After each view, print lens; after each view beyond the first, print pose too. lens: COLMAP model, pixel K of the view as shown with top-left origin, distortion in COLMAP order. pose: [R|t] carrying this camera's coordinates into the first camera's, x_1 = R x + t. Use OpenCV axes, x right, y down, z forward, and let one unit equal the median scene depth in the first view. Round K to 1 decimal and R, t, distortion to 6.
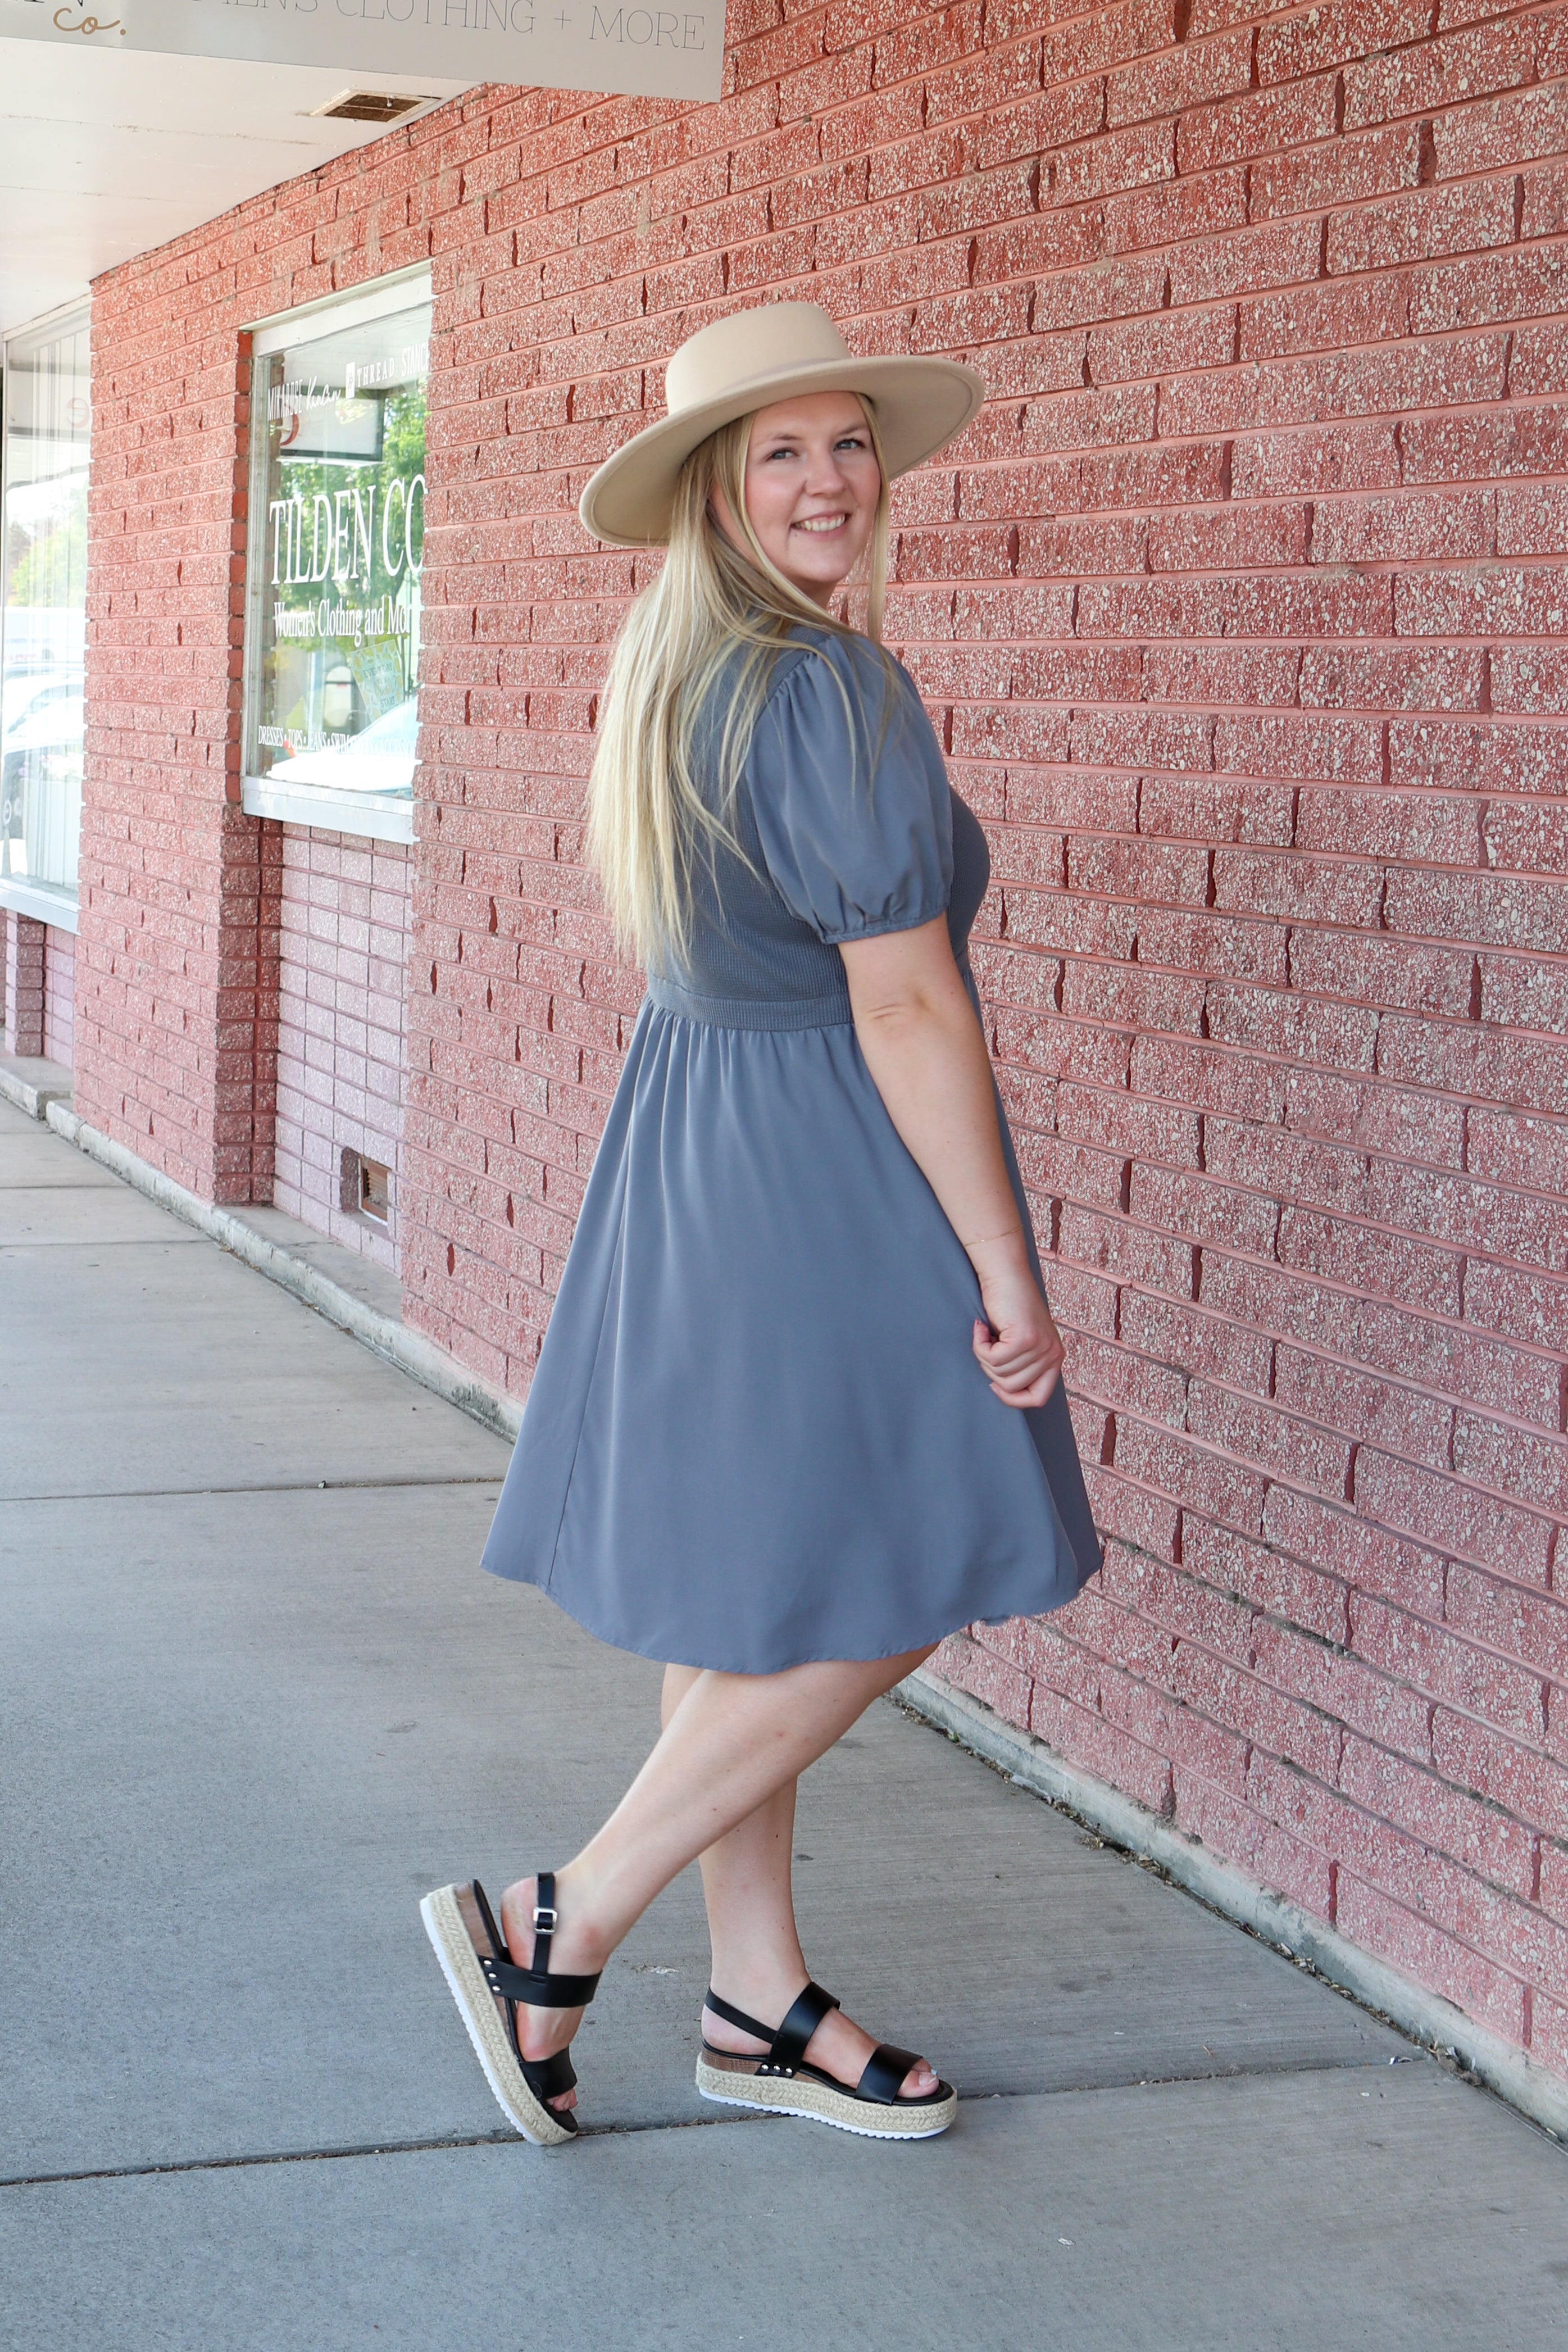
lens RADIAL K [[5762.7, 0, 761.5], [0, 5762.7, 1085.5], [0, 0, 1]] dist [0.262546, 0.000000]
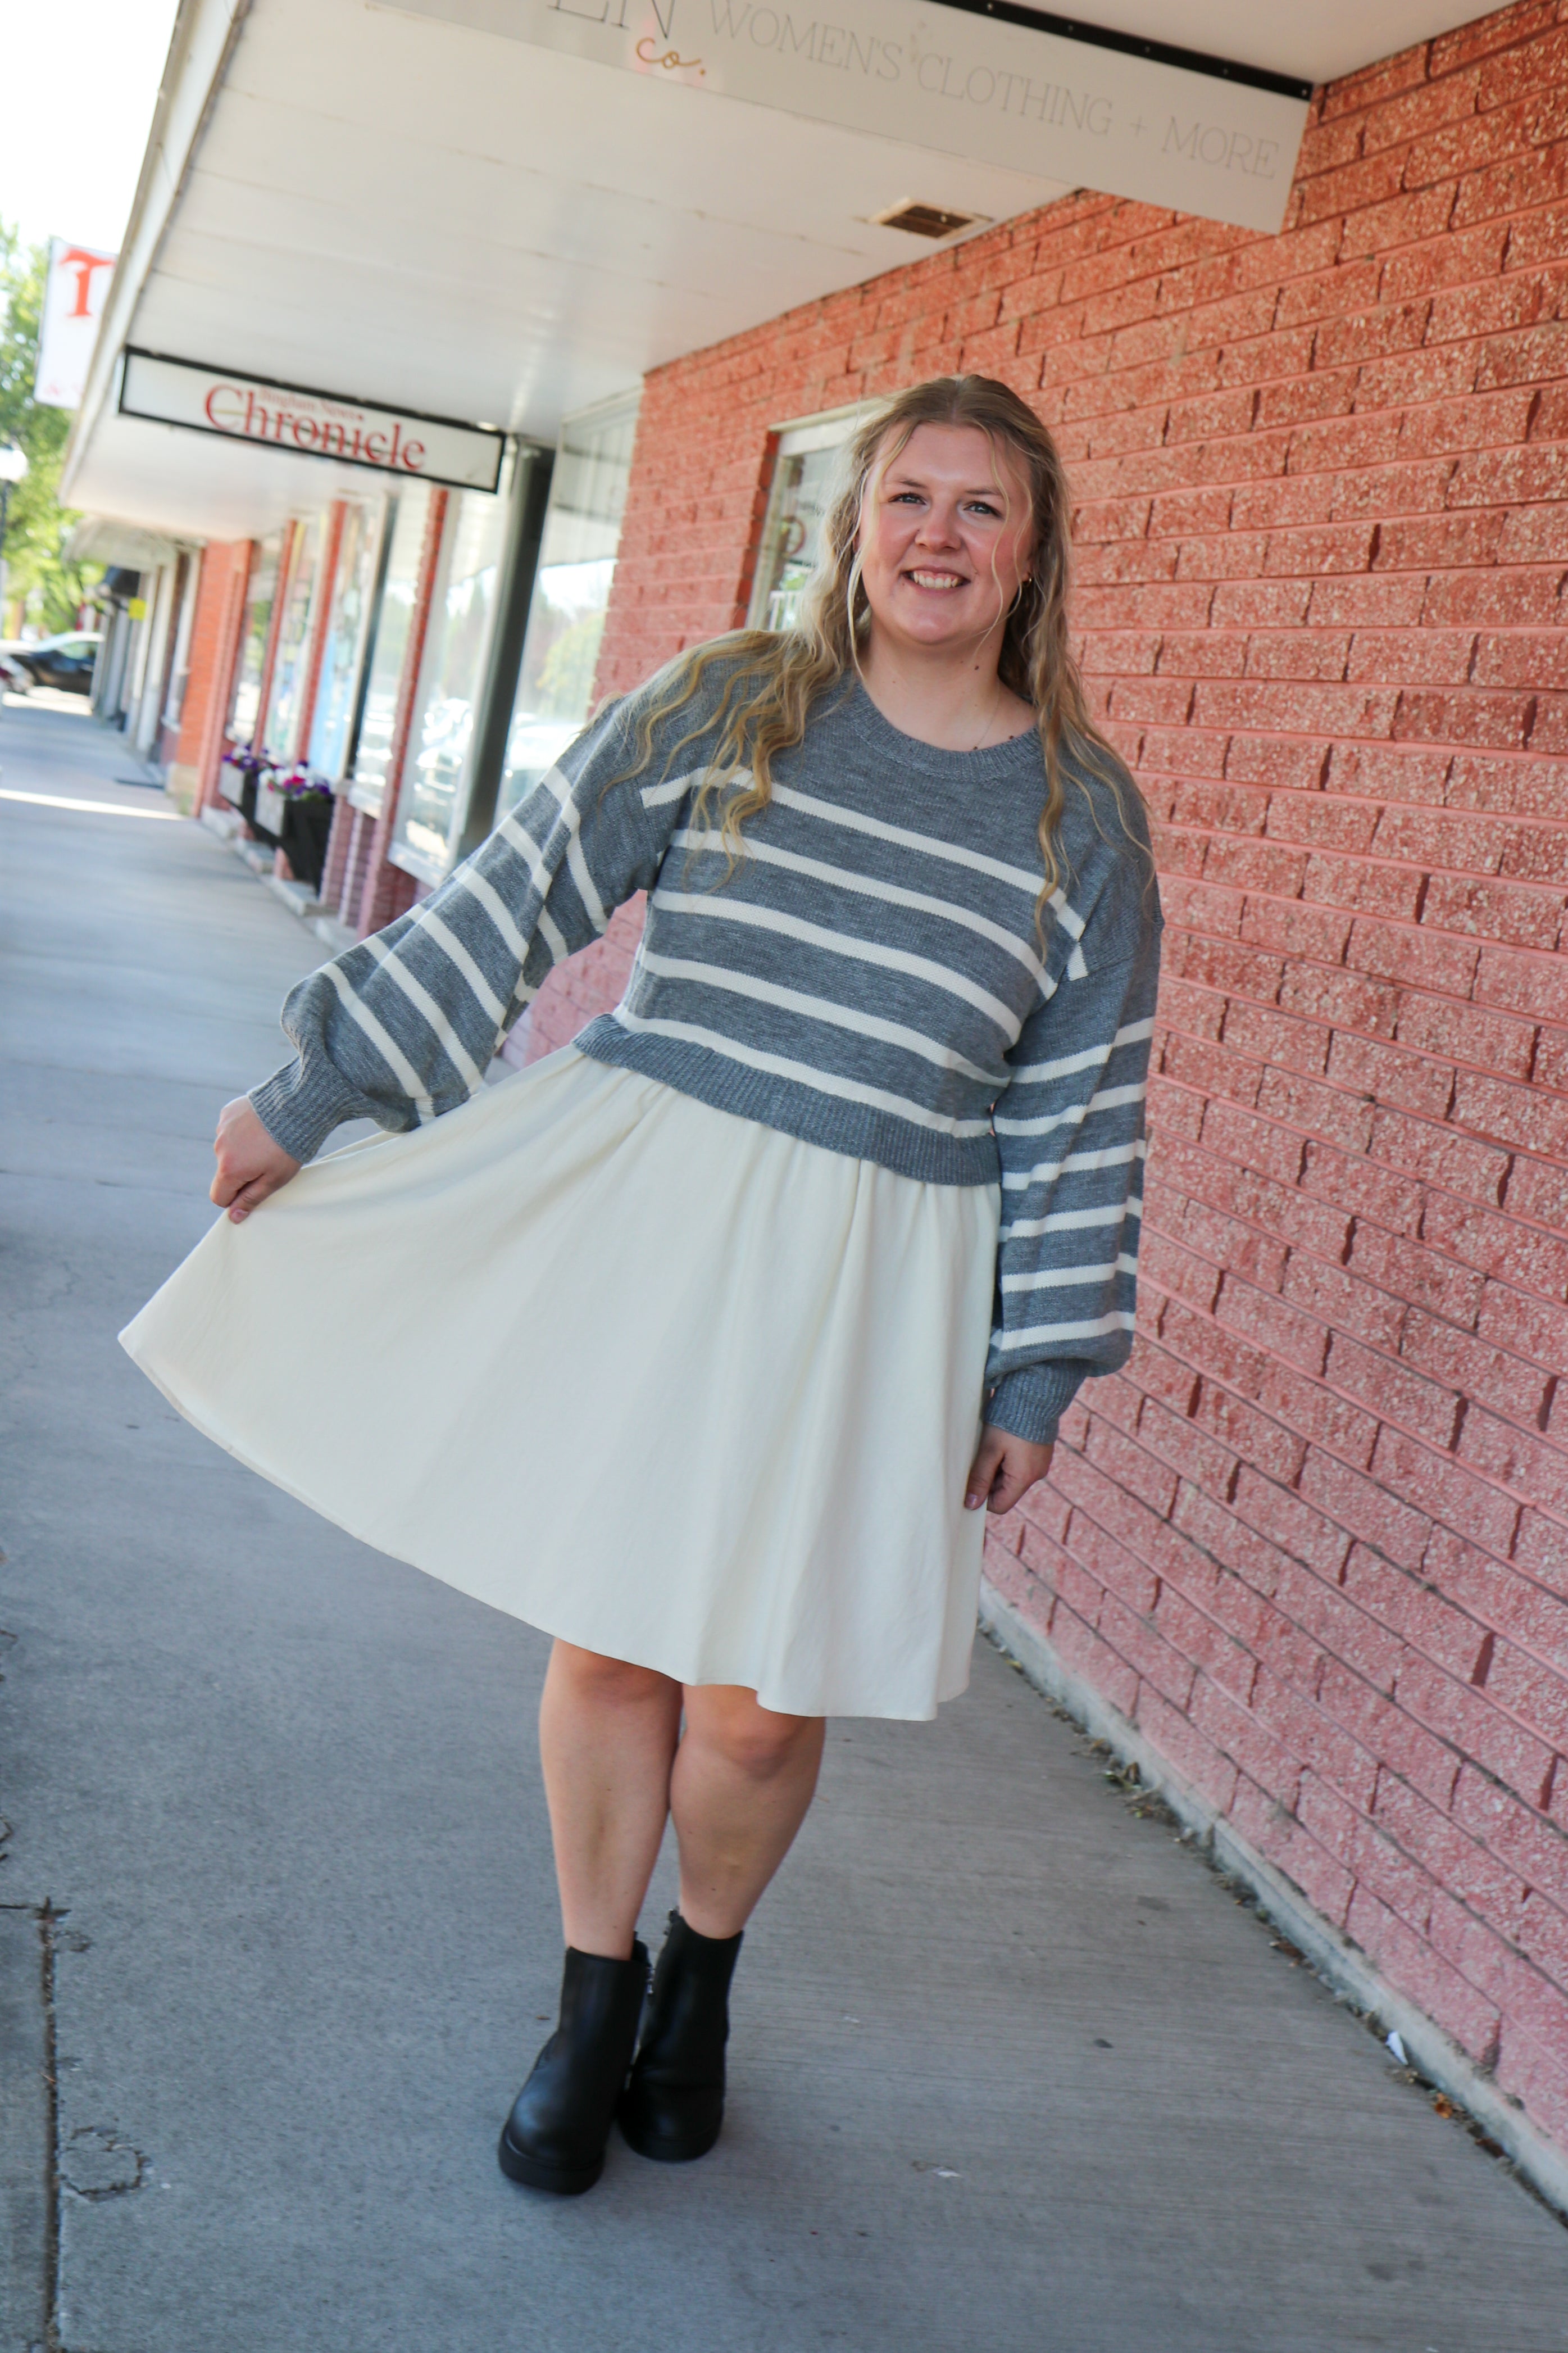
lens RADIAL K [[3751.7, 0, 832.7], [0, 3751.7, 1295.1], [0, 0, 1]] dist [0.160135, 0.000000]
pose [[0.986533, 0.157853, -0.042836, -0.028876], [-0.155153, 0.986043, 0.060393, -0.019320], [0.051771, -0.052934, 0.997255, 0.370363]]
